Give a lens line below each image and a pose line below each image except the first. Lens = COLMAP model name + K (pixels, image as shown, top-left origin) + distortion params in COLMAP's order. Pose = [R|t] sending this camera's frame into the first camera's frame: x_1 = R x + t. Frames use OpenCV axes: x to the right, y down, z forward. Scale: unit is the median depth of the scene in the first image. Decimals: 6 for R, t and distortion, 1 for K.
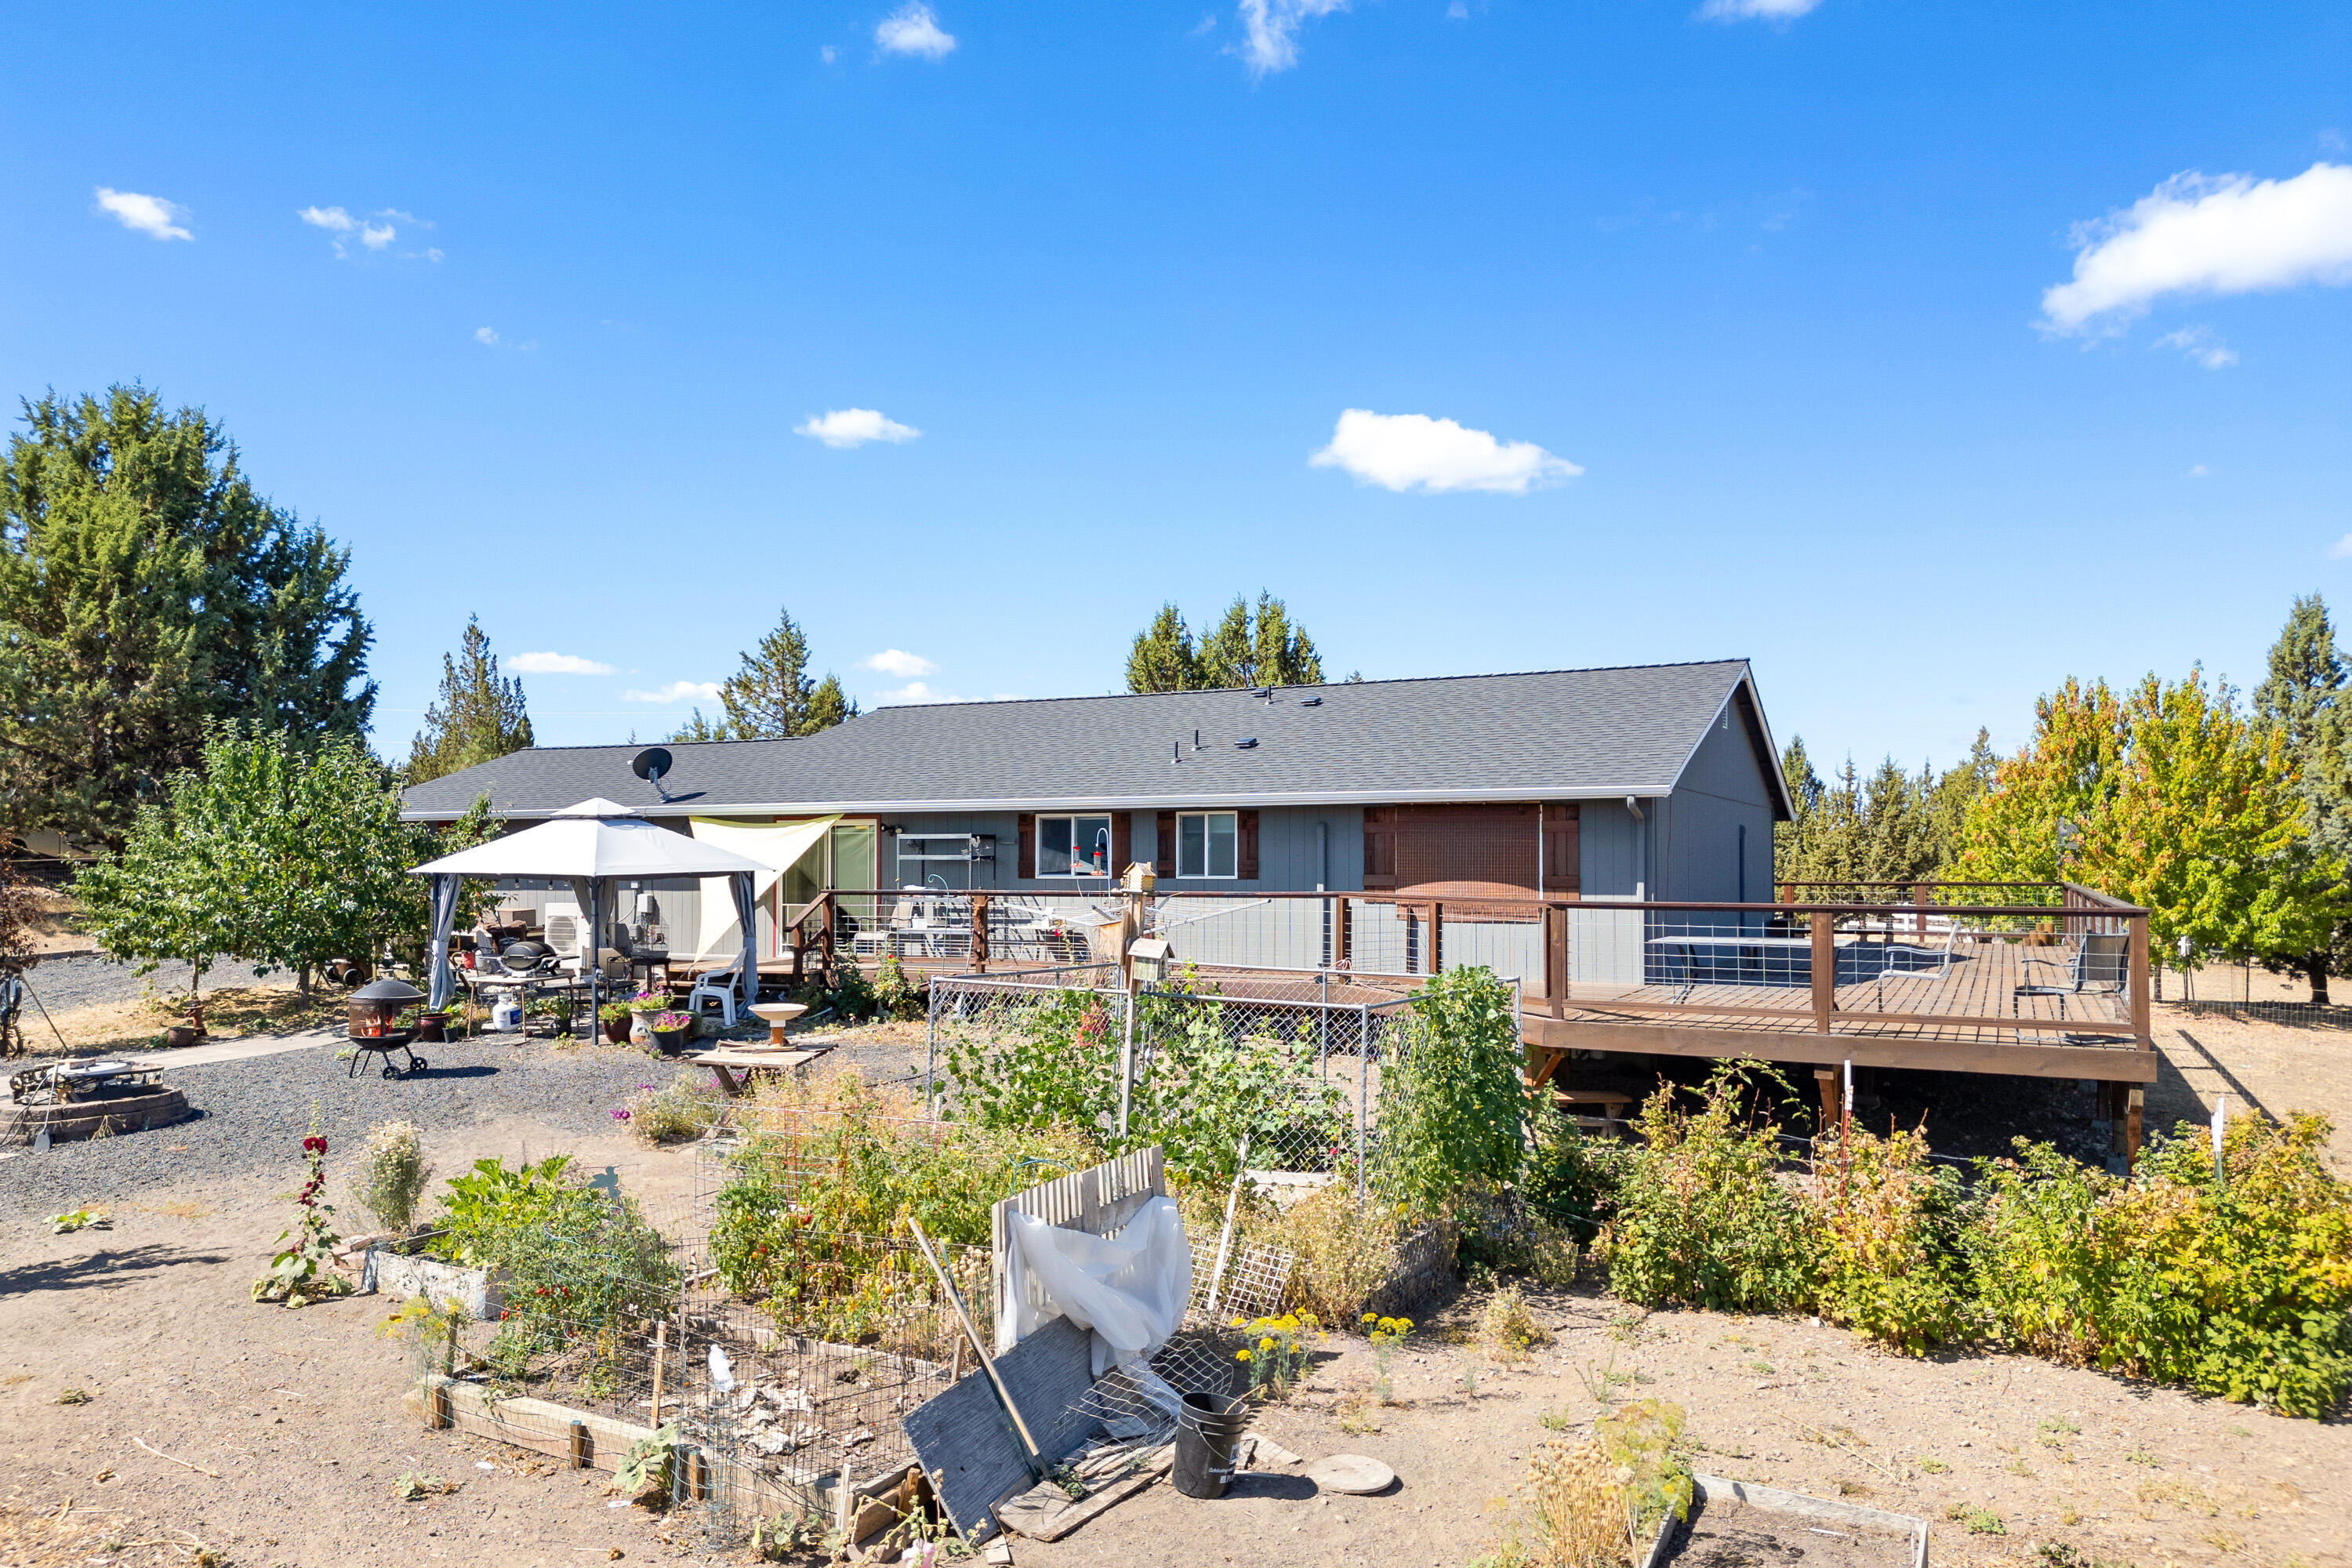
lens RADIAL K [[1634.6, 0, 1176.0], [0, 1634.6, 784.0], [0, 0, 1]] dist [-0.001187, -0.000800]
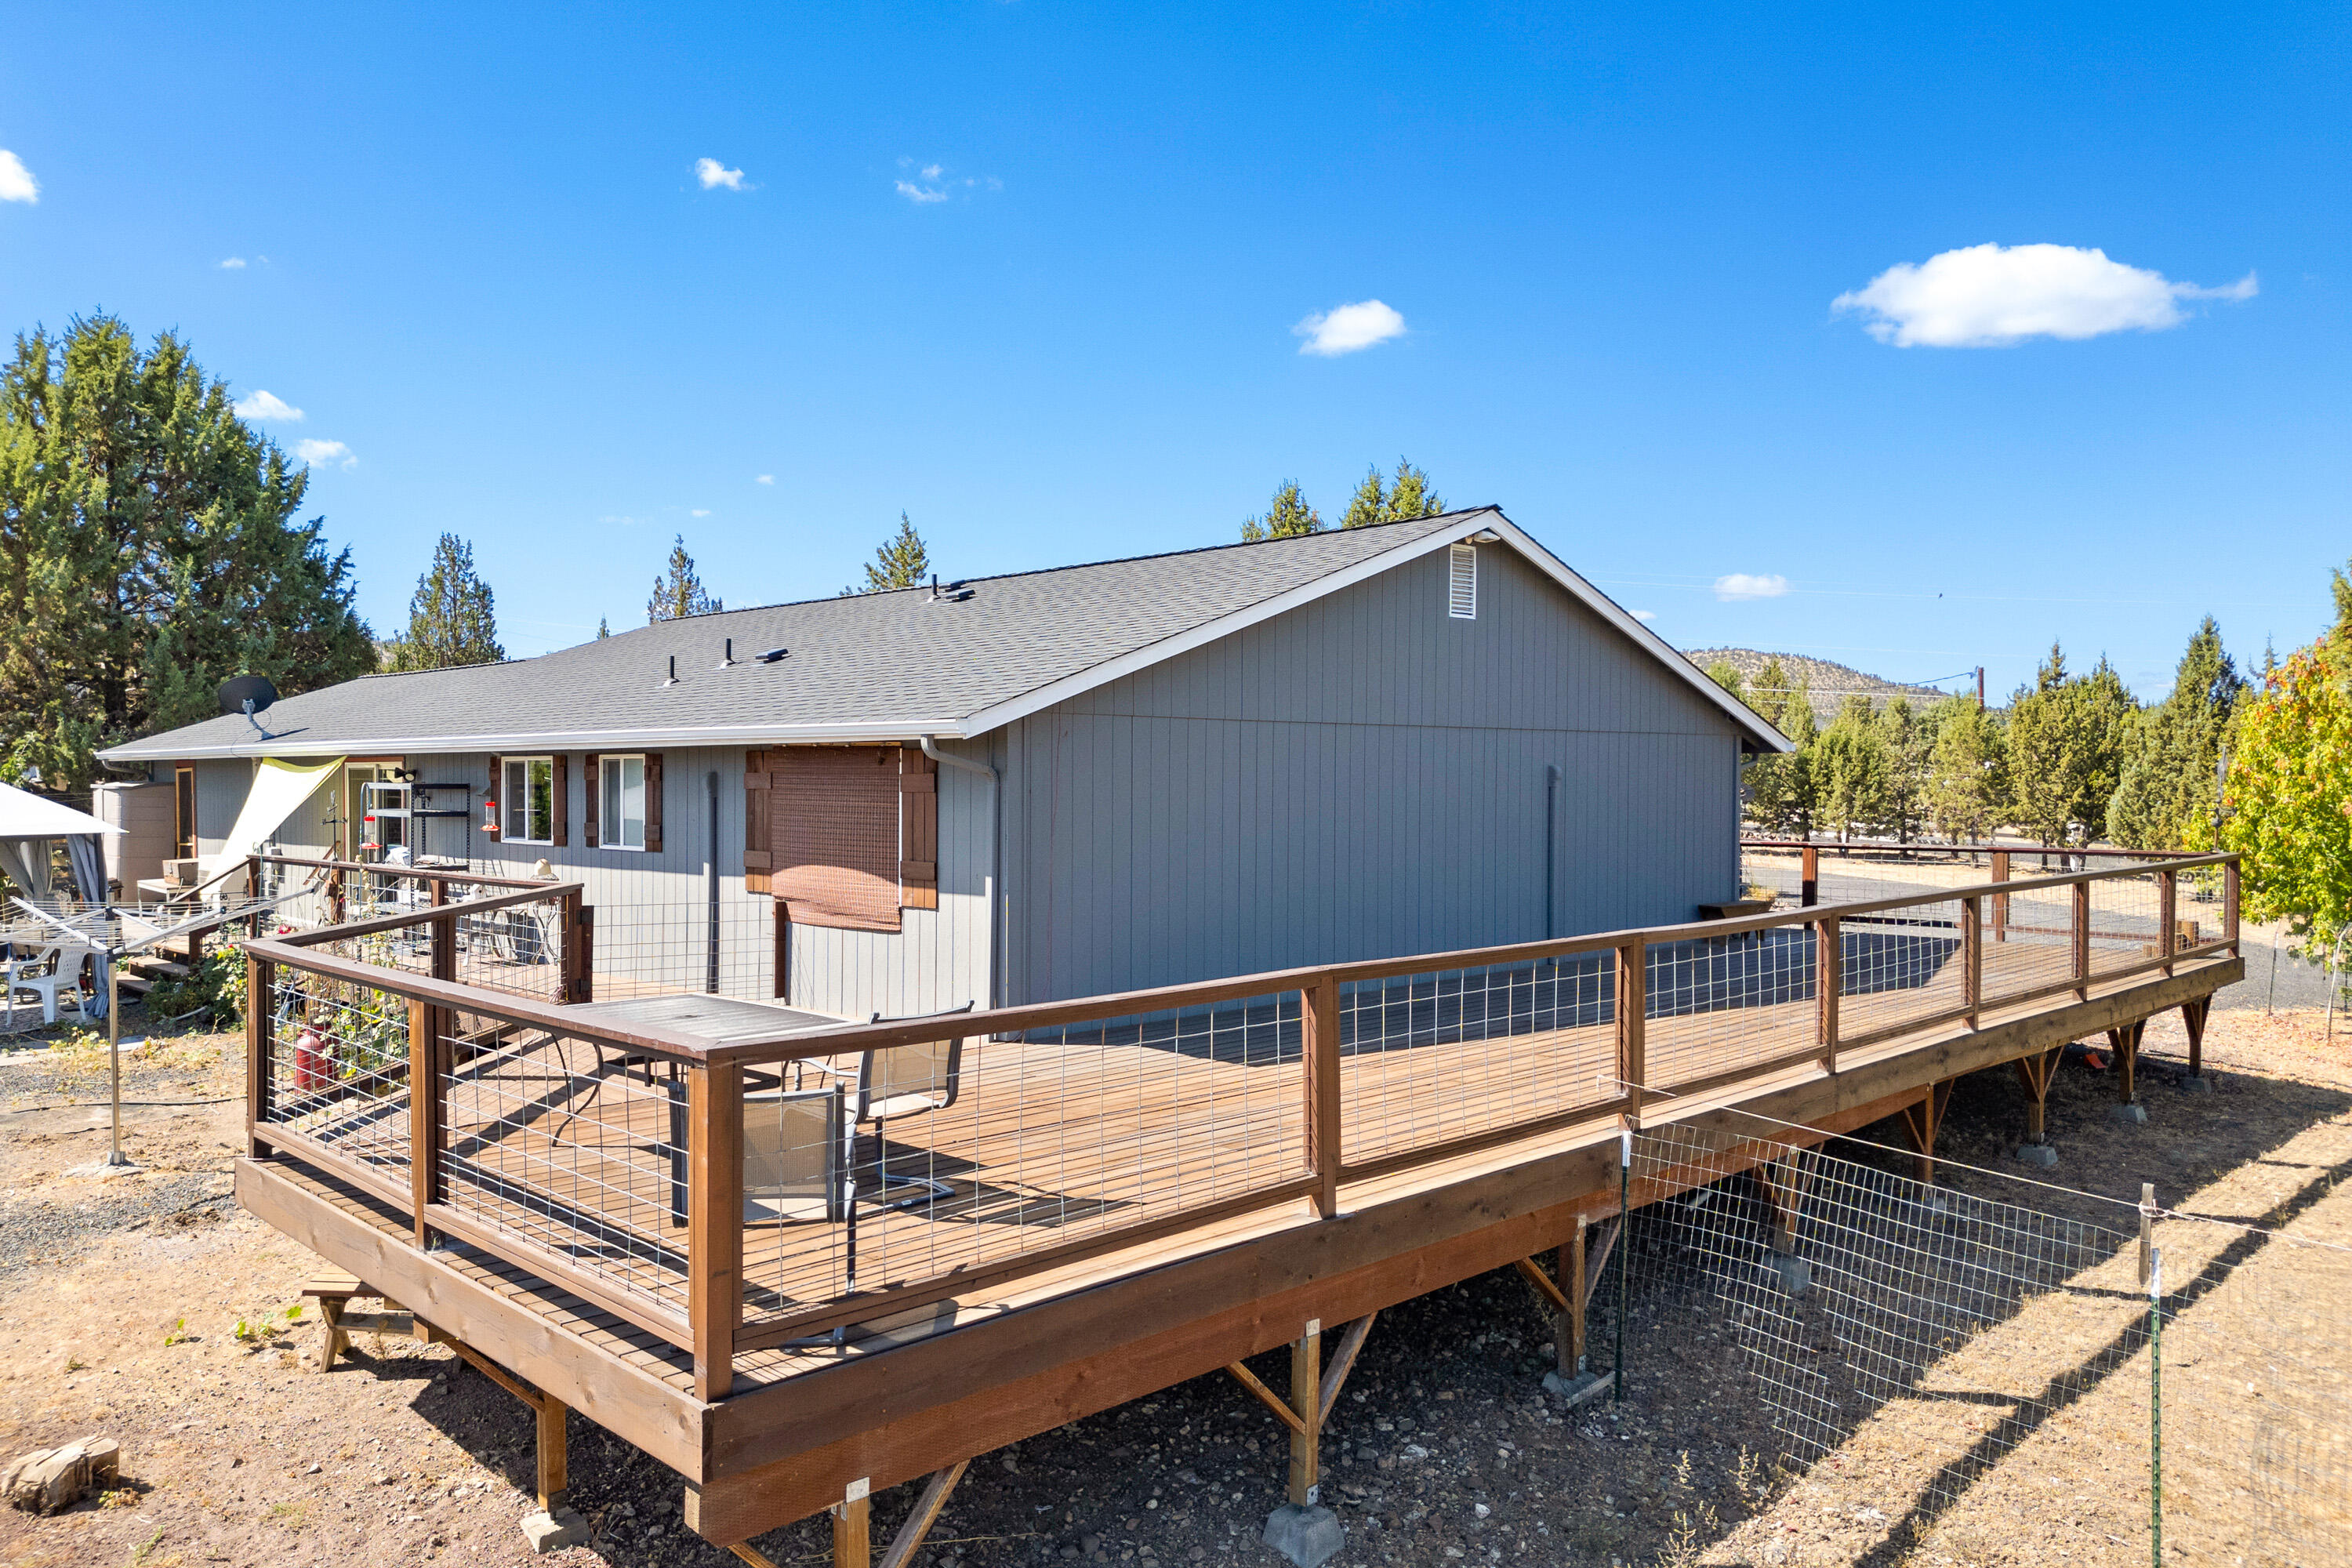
lens RADIAL K [[1634.6, 0, 1176.0], [0, 1634.6, 784.0], [0, 0, 1]] dist [-0.001187, -0.000800]
pose [[0.952477, 0.000084, -0.304611, 0.467491], [0.016685, 0.998484, 0.052449, -0.003391], [0.304154, -0.055039, 0.951032, 0.406393]]
